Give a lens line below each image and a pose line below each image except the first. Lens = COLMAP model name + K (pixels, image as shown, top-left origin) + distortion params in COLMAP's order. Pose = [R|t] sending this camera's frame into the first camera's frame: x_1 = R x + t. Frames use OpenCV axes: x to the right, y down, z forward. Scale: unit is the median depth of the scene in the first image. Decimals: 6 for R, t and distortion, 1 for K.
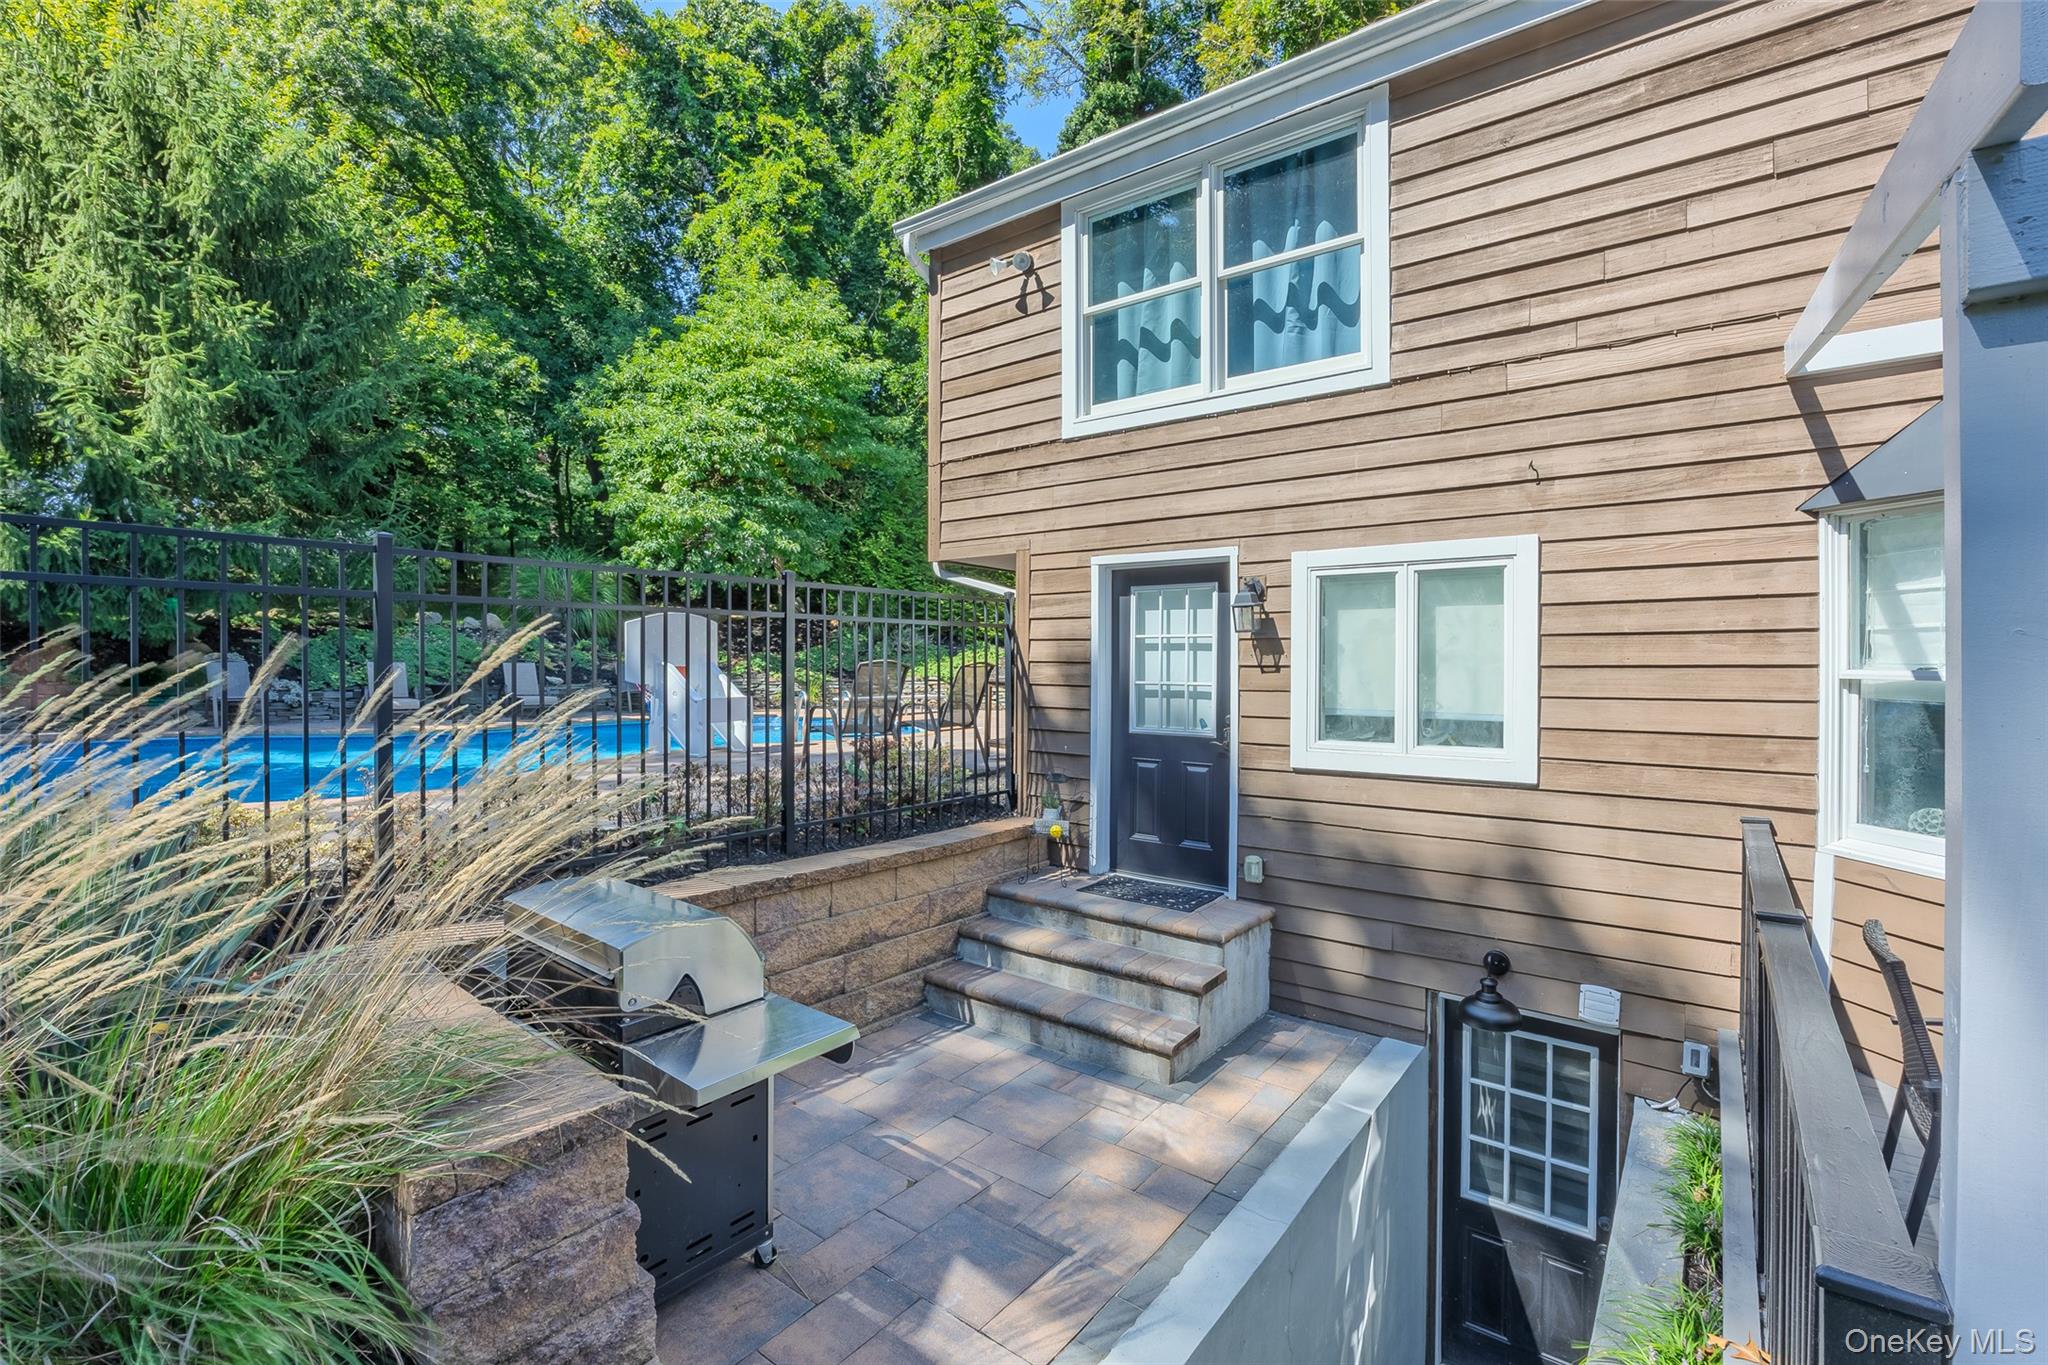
lens RADIAL K [[893.4, 0, 1024.0], [0, 893.4, 682.5], [0, 0, 1]] dist [-0.042510, 0.000281]
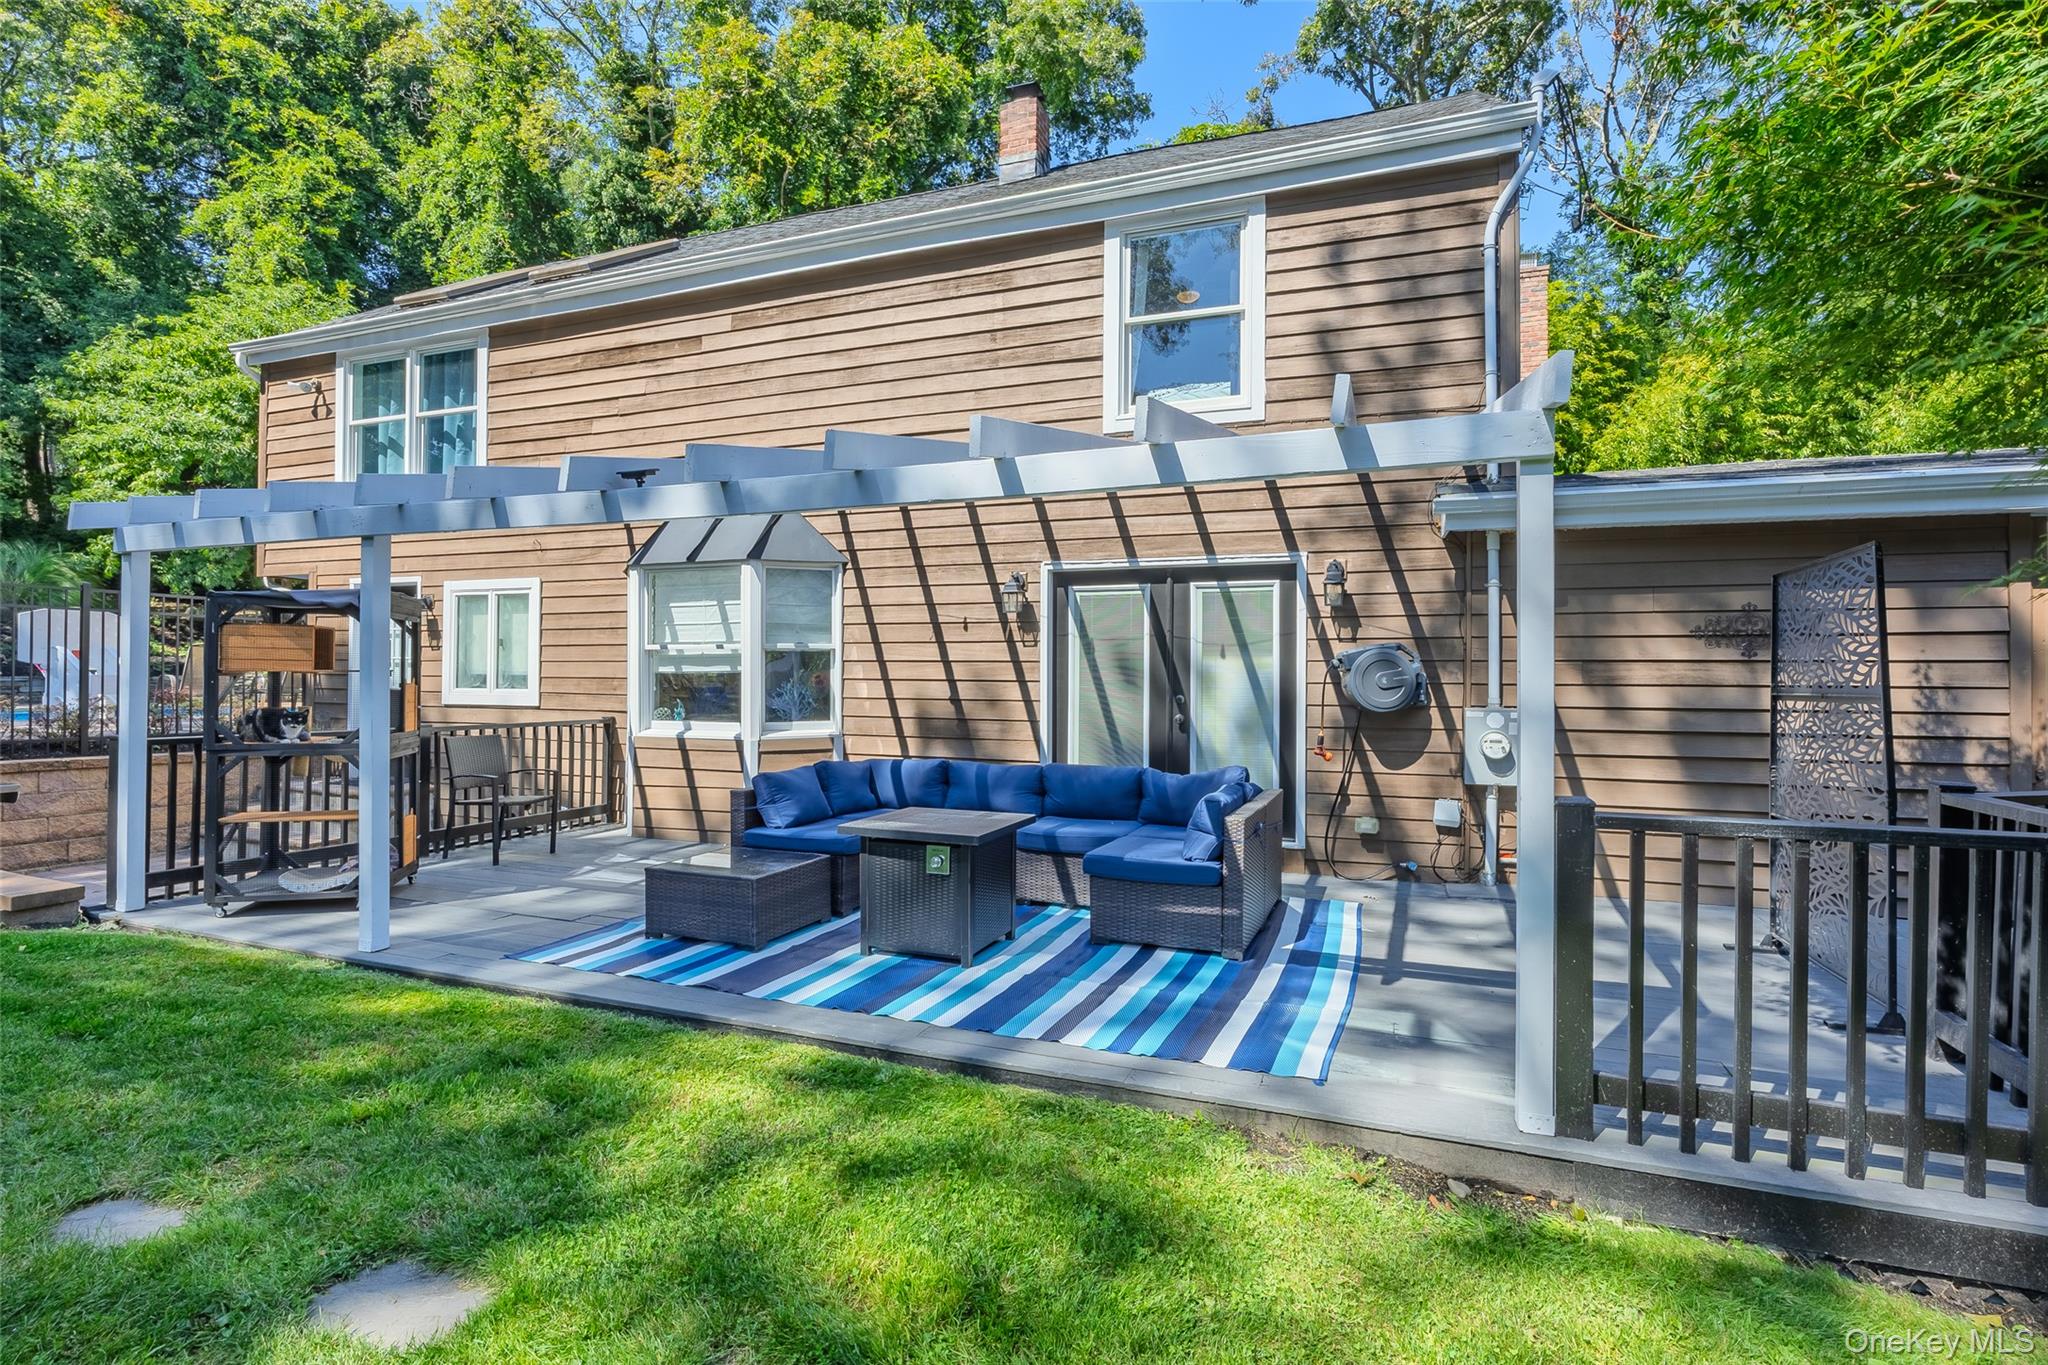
lens RADIAL K [[918.5, 0, 1021.4], [0, 918.5, 671.5], [0, 0, 1]] dist [-0.003356, -0.008415]
pose [[0.950442, 0.003765, 0.310878, 0.181392], [0.002129, 0.999824, -0.018618, 0.014796], [-0.310893, 0.018358, 0.950268, -0.236252]]
